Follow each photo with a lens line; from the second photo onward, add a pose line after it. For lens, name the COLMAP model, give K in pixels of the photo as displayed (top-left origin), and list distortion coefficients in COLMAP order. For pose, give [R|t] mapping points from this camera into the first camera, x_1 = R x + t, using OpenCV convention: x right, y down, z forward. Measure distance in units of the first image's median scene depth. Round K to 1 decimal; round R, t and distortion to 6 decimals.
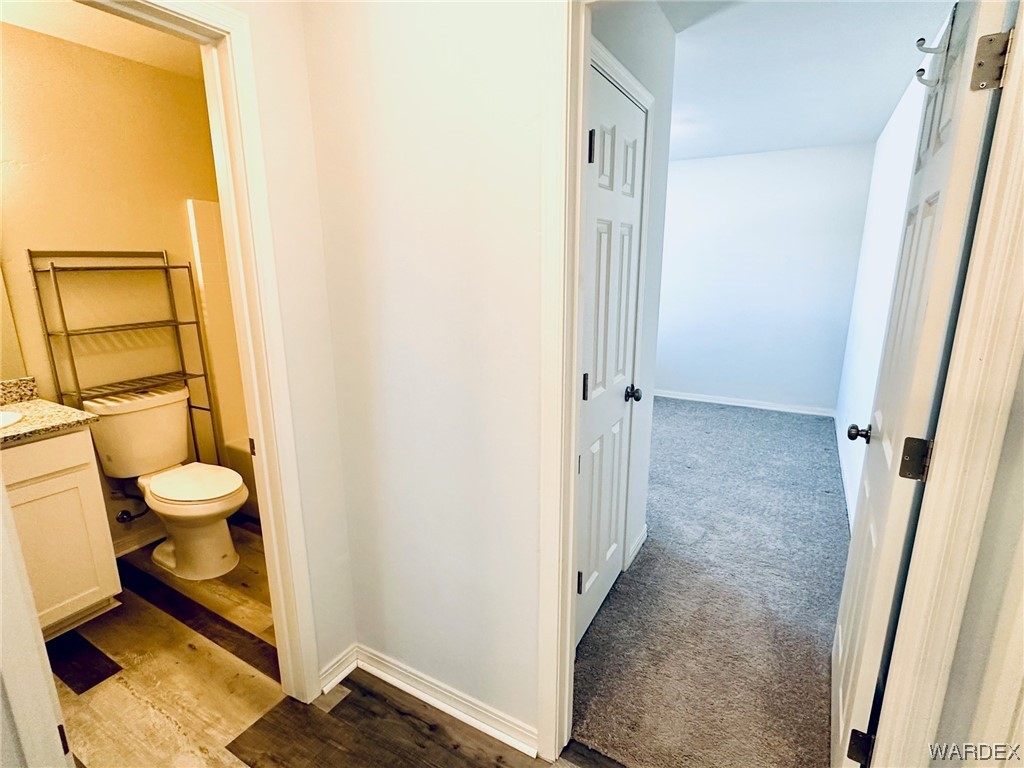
lens RADIAL K [[512.6, 0, 512.1], [0, 512.6, 383.8], [0, 0, 1]] dist [0.002790, 0.000234]
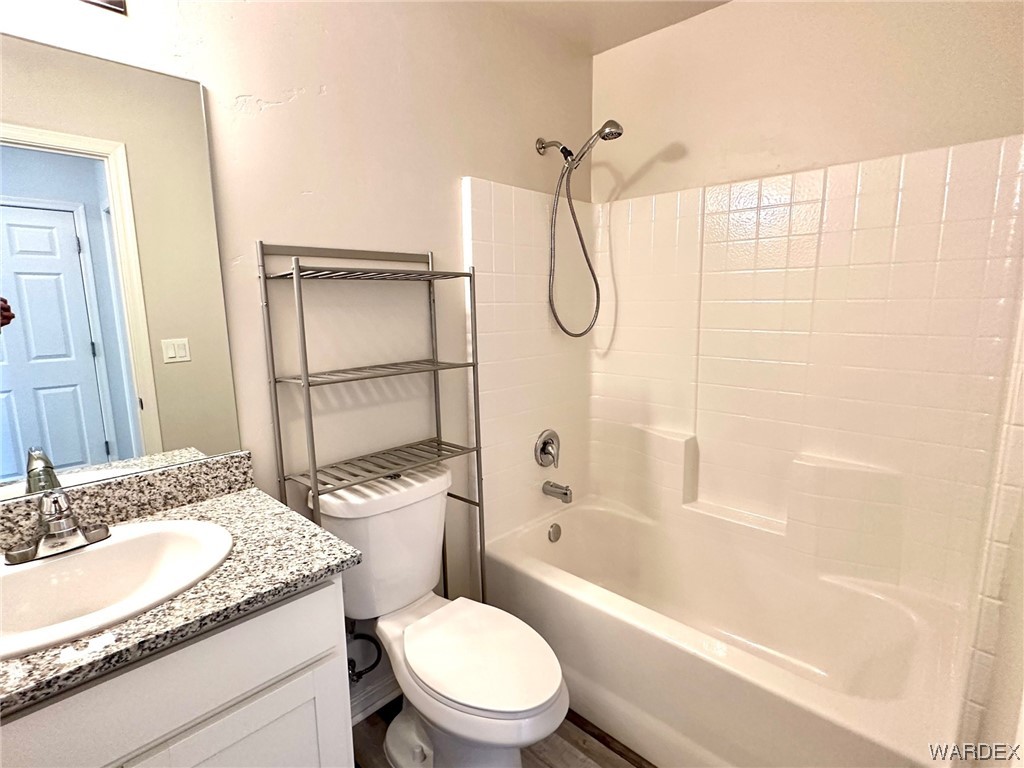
lens RADIAL K [[512.6, 0, 510.1], [0, 512.6, 385.0], [0, 0, 1]] dist [0.002790, 0.000234]
pose [[0.969646, 0.033219, -0.242247, -0.483862], [-0.051240, 0.996336, -0.068473, -0.063172], [0.239085, 0.078808, 0.967795, 0.477332]]
